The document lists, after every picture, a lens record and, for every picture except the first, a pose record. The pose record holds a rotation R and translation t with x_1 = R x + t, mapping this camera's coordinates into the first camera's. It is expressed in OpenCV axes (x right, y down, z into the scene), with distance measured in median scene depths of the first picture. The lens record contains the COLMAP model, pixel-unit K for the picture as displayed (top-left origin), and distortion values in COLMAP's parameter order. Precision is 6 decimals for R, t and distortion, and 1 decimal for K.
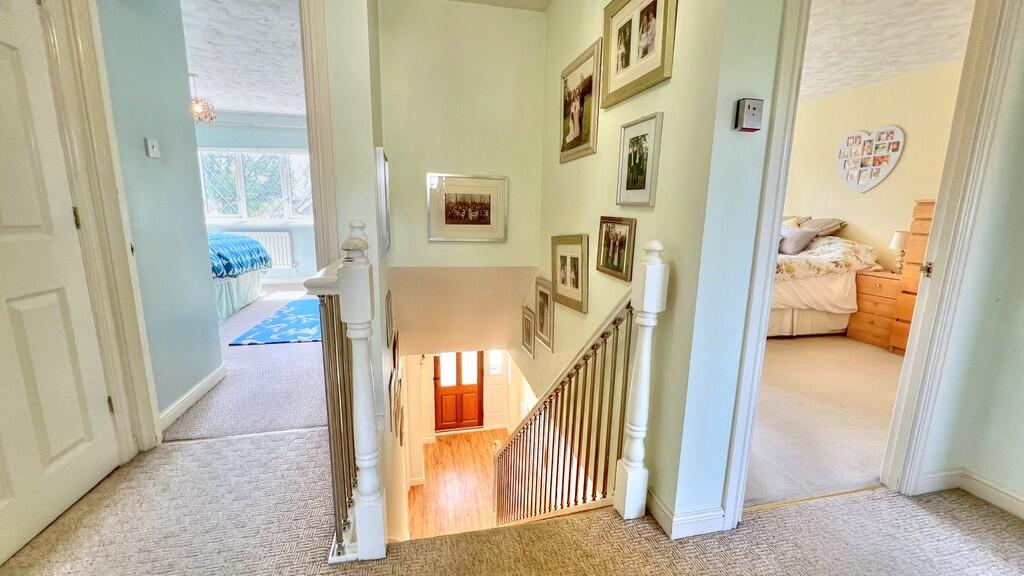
lens RADIAL K [[413.1, 0, 507.5], [0, 413.1, 289.6], [0, 0, 1]] dist [0.001245, 0.000084]
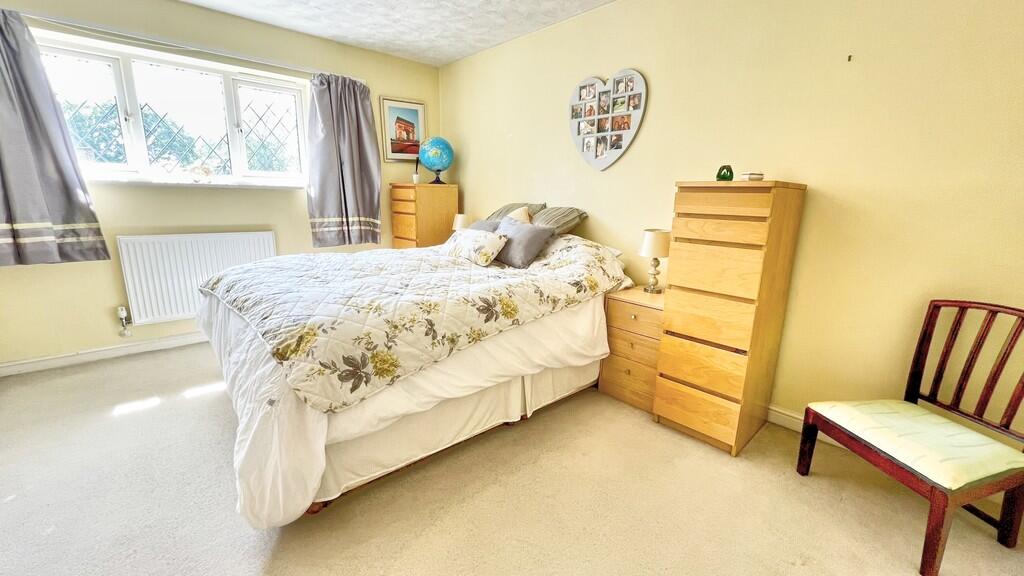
lens RADIAL K [[413.1, 0, 512.8], [0, 413.1, 286.8], [0, 0, 1]] dist [0.001245, 0.000084]
pose [[0.872220, -0.098953, 0.479001, 0.406944], [0.077957, 0.994927, 0.063581, -0.103878], [-0.482862, -0.018115, 0.875509, 0.498929]]
